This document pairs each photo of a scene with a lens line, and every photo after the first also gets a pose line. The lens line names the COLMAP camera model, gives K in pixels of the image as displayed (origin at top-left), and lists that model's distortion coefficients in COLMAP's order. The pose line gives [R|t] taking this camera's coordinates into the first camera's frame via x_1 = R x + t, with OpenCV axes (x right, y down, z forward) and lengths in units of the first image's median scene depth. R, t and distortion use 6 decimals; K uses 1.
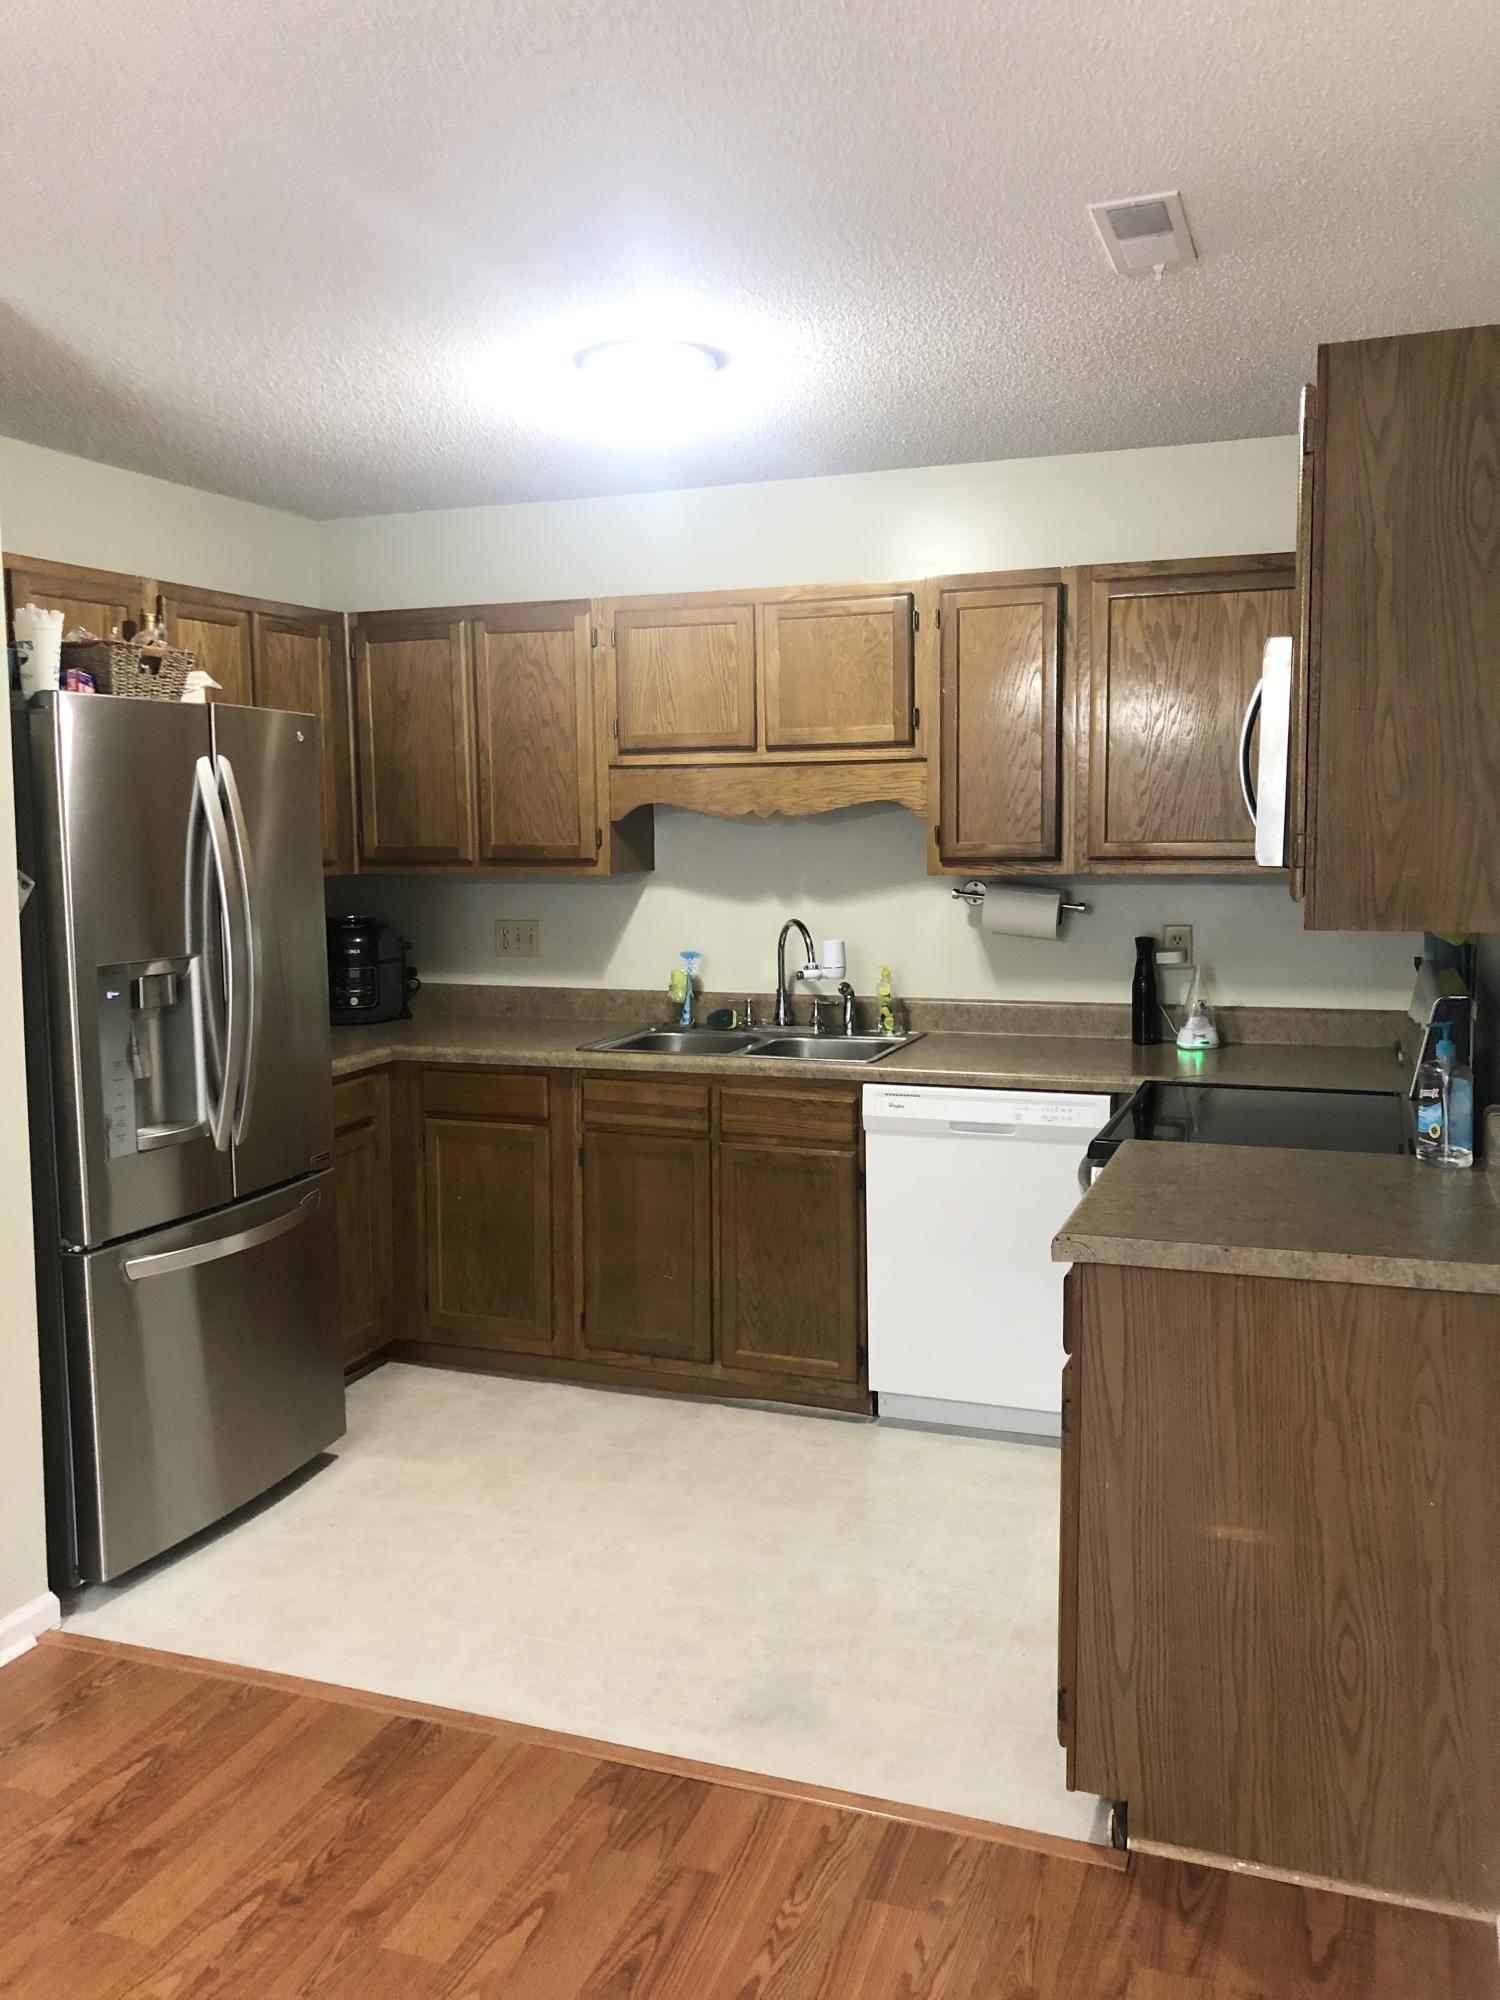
lens RADIAL K [[1651.7, 0, 736.9], [0, 1651.7, 982.8], [0, 0, 1]] dist [0.056122, -0.065995]
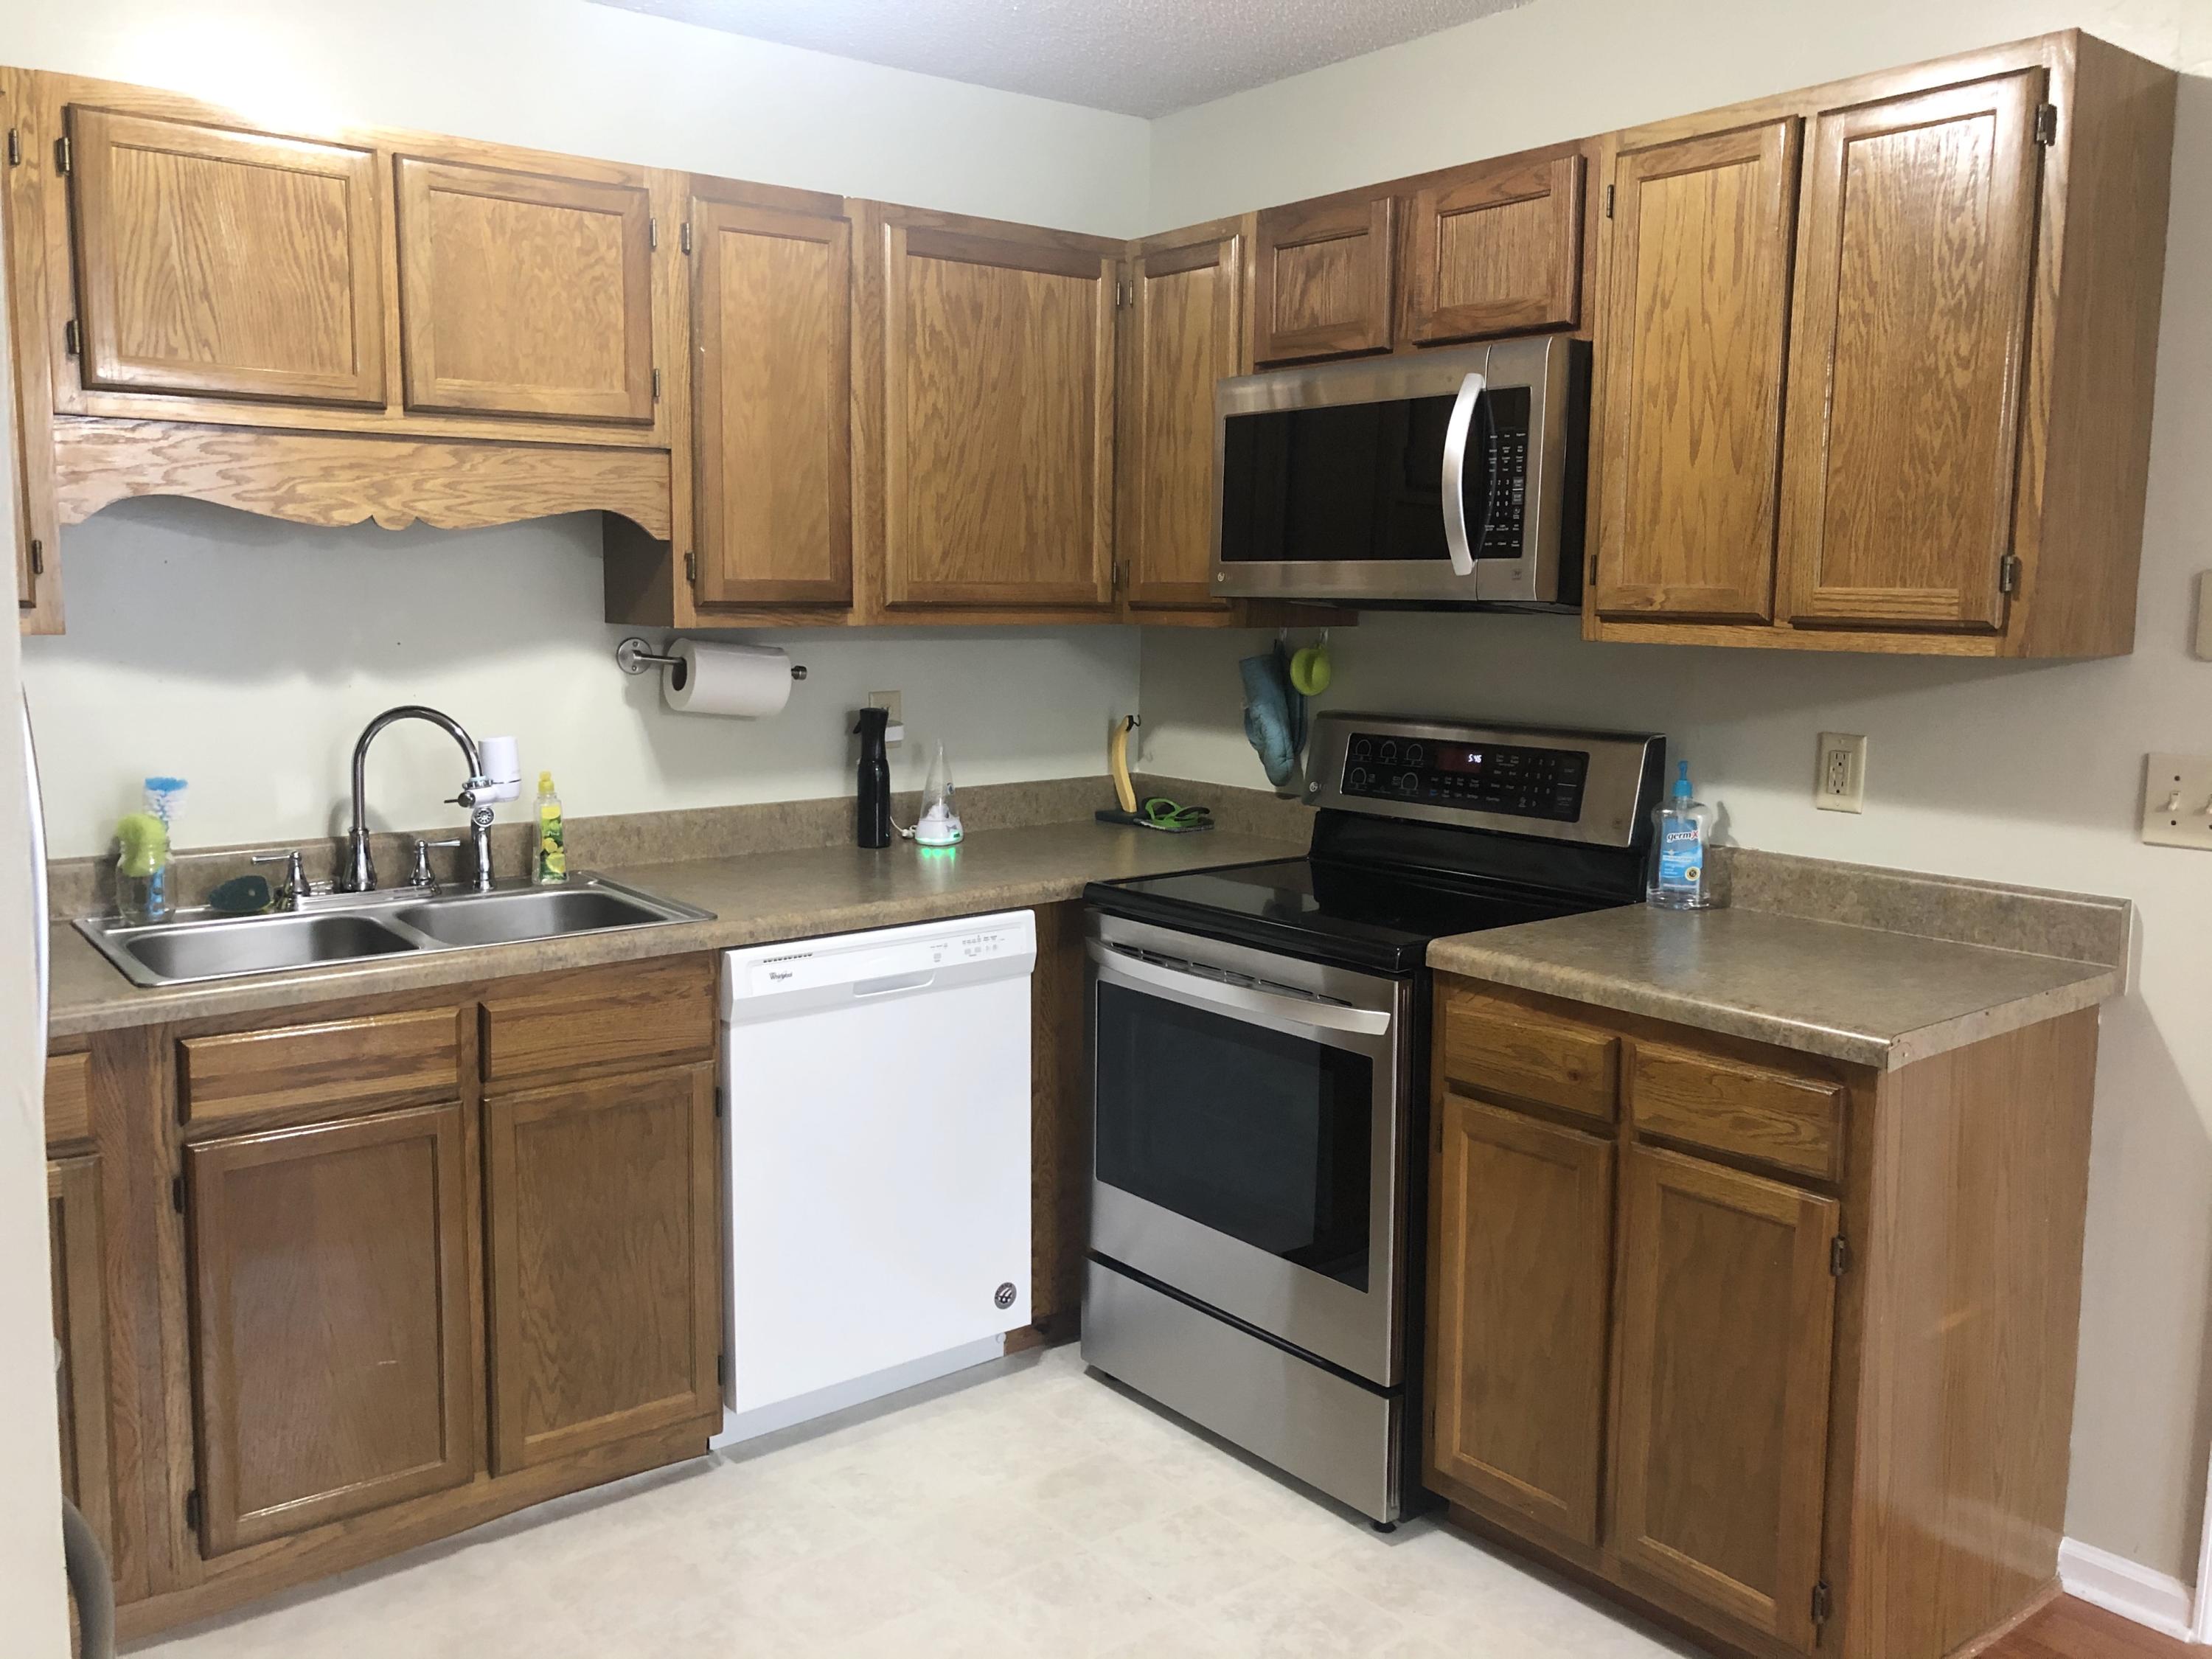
lens RADIAL K [[1826.8, 0, 1126.4], [0, 1826.8, 814.1], [0, 0, 1]] dist [0.056122, -0.065995]
pose [[0.509796, -0.095105, 0.855022, -0.450622], [0.072423, 0.995087, 0.067503, -0.029331], [-0.857242, 0.027511, 0.514179, 0.496813]]
